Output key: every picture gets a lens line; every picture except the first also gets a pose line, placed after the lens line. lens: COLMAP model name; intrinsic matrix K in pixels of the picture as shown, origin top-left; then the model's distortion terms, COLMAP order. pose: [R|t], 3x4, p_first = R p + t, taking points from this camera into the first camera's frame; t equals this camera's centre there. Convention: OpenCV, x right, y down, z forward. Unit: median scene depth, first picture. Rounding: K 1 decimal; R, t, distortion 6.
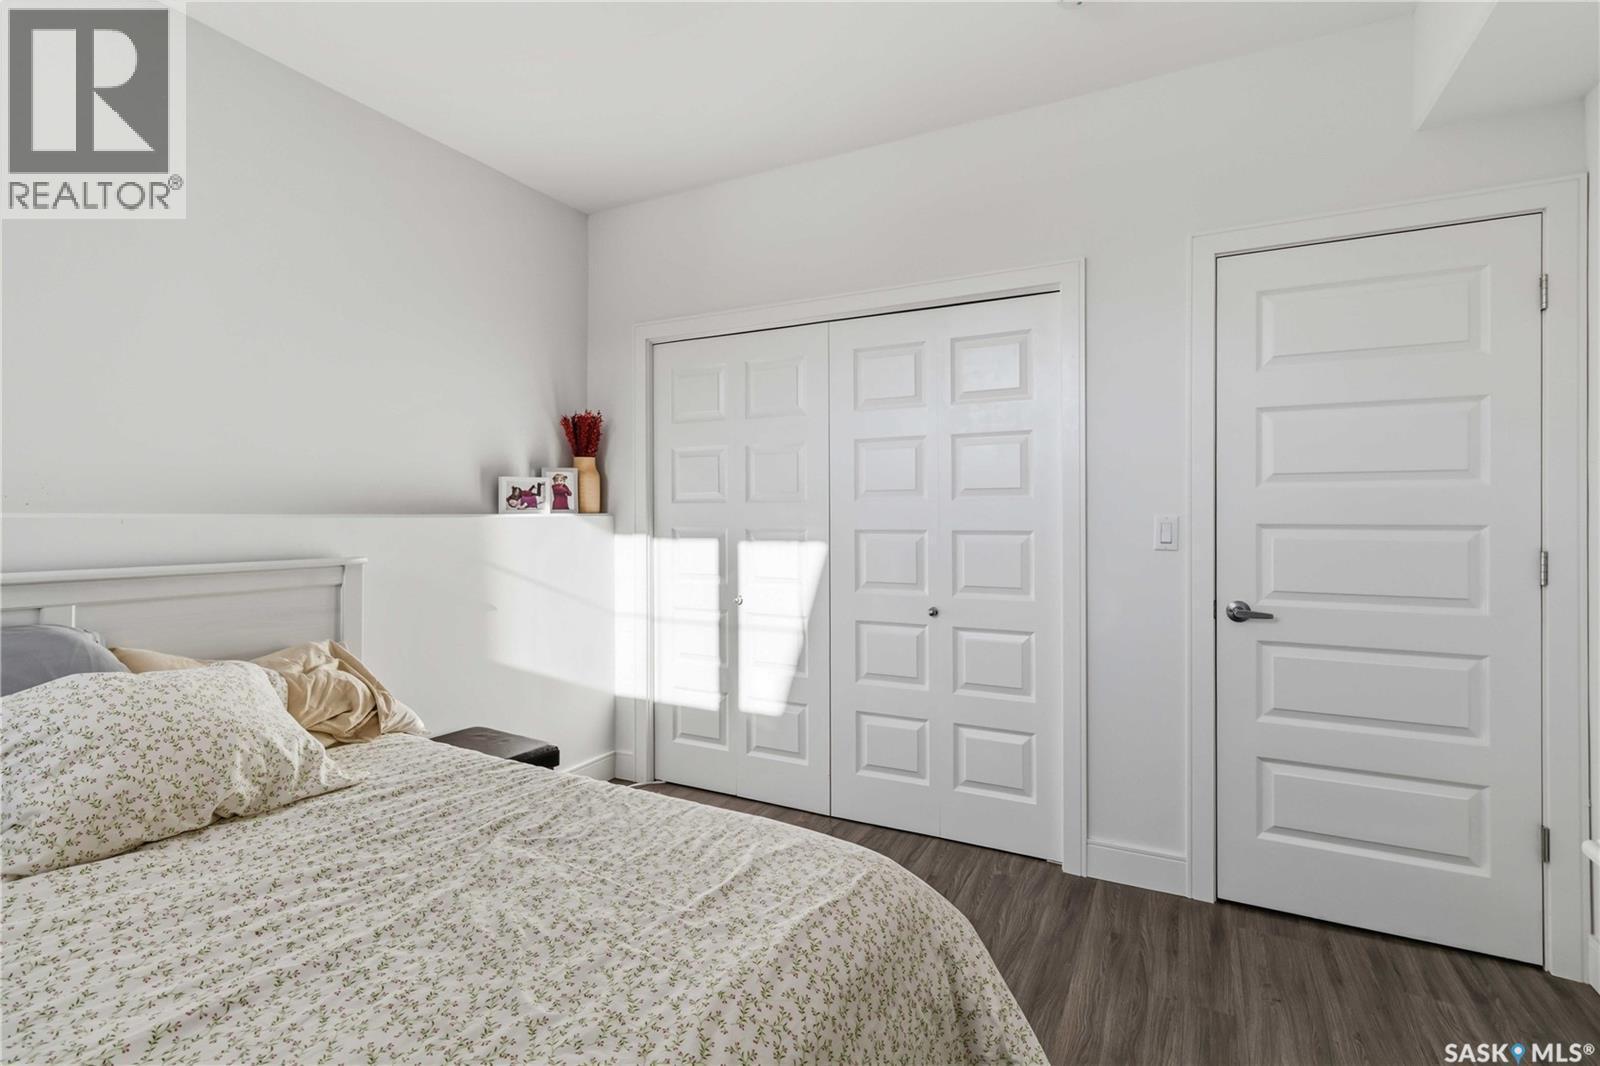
lens RADIAL K [[749.3, 0, 799.1], [0, 749.3, 511.2], [0, 0, 1]] dist [0.005210, -0.001664]
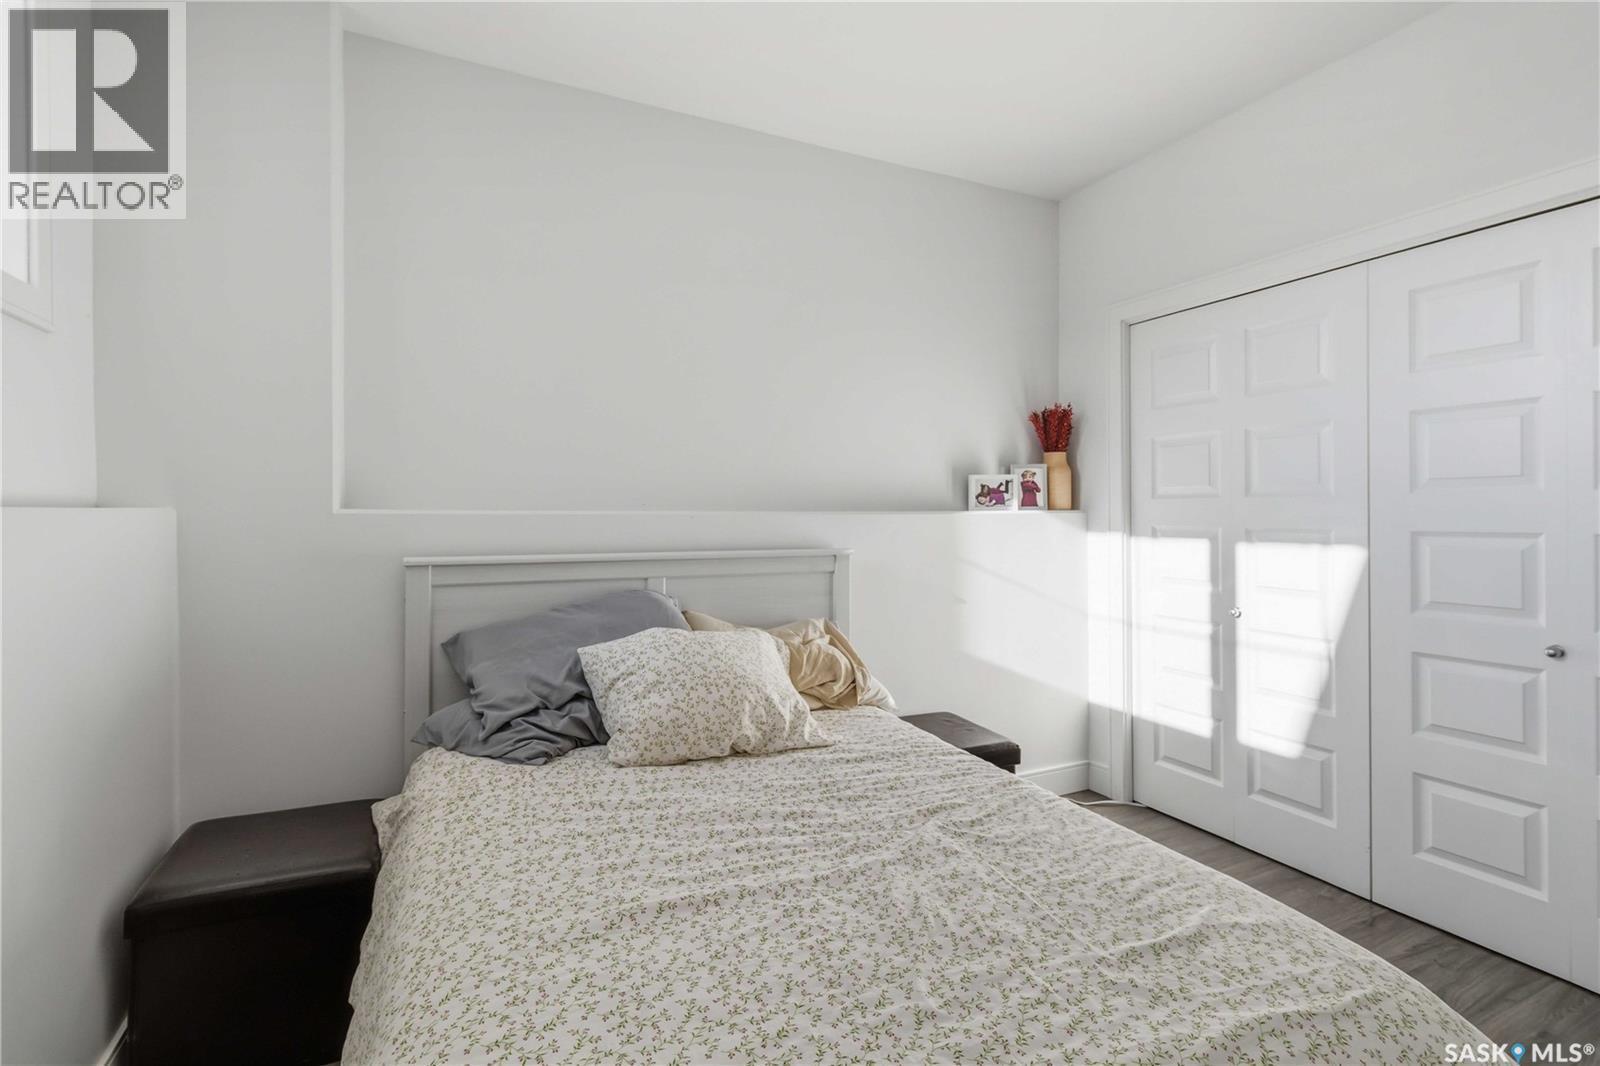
lens RADIAL K [[749.3, 0, 799.1], [0, 749.3, 511.2], [0, 0, 1]] dist [0.005210, -0.001664]
pose [[0.799801, -0.002046, -0.600262, 0.076912], [0.004532, 0.999986, 0.002630, 0.000280], [0.600248, -0.004824, 0.799799, 0.058539]]
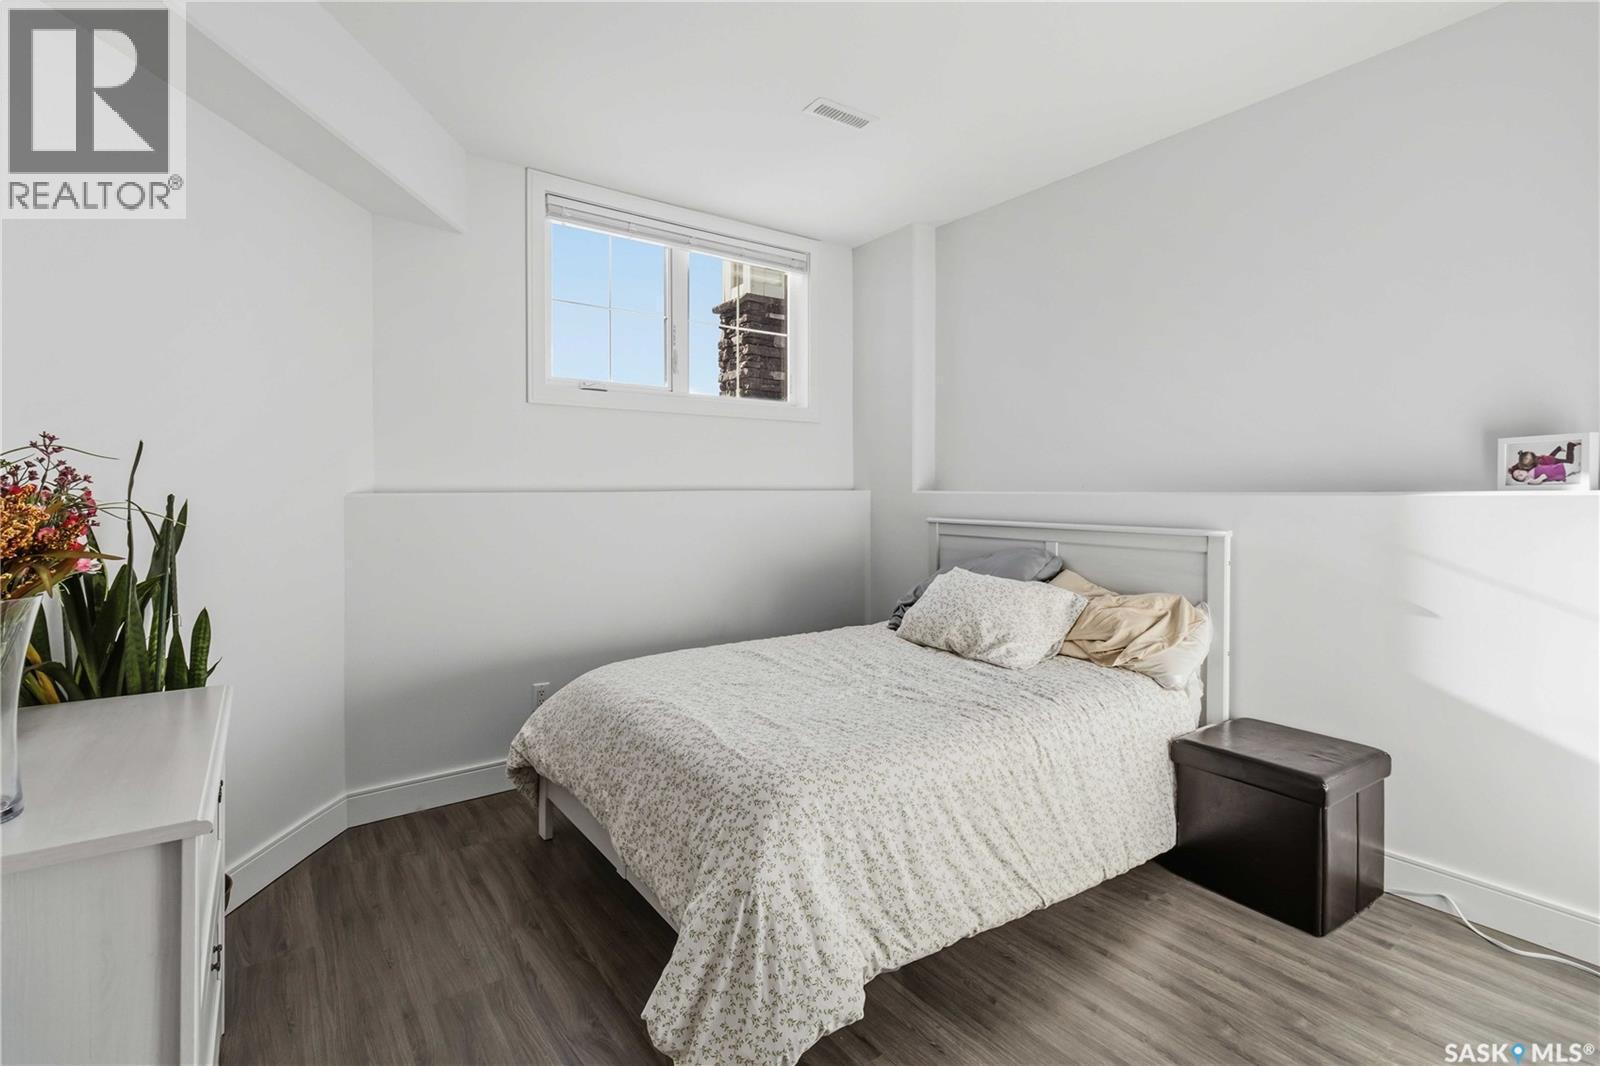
lens RADIAL K [[742.8, 0, 800.5], [0, 742.8, 500.4], [0, 0, 1]] dist [0.002968, 0.000176]
pose [[-0.445839, 0.009739, -0.895060, 1.146370], [0.005402, 0.999952, 0.008190, 0.006635], [0.895097, -0.001183, -0.445870, 1.557616]]
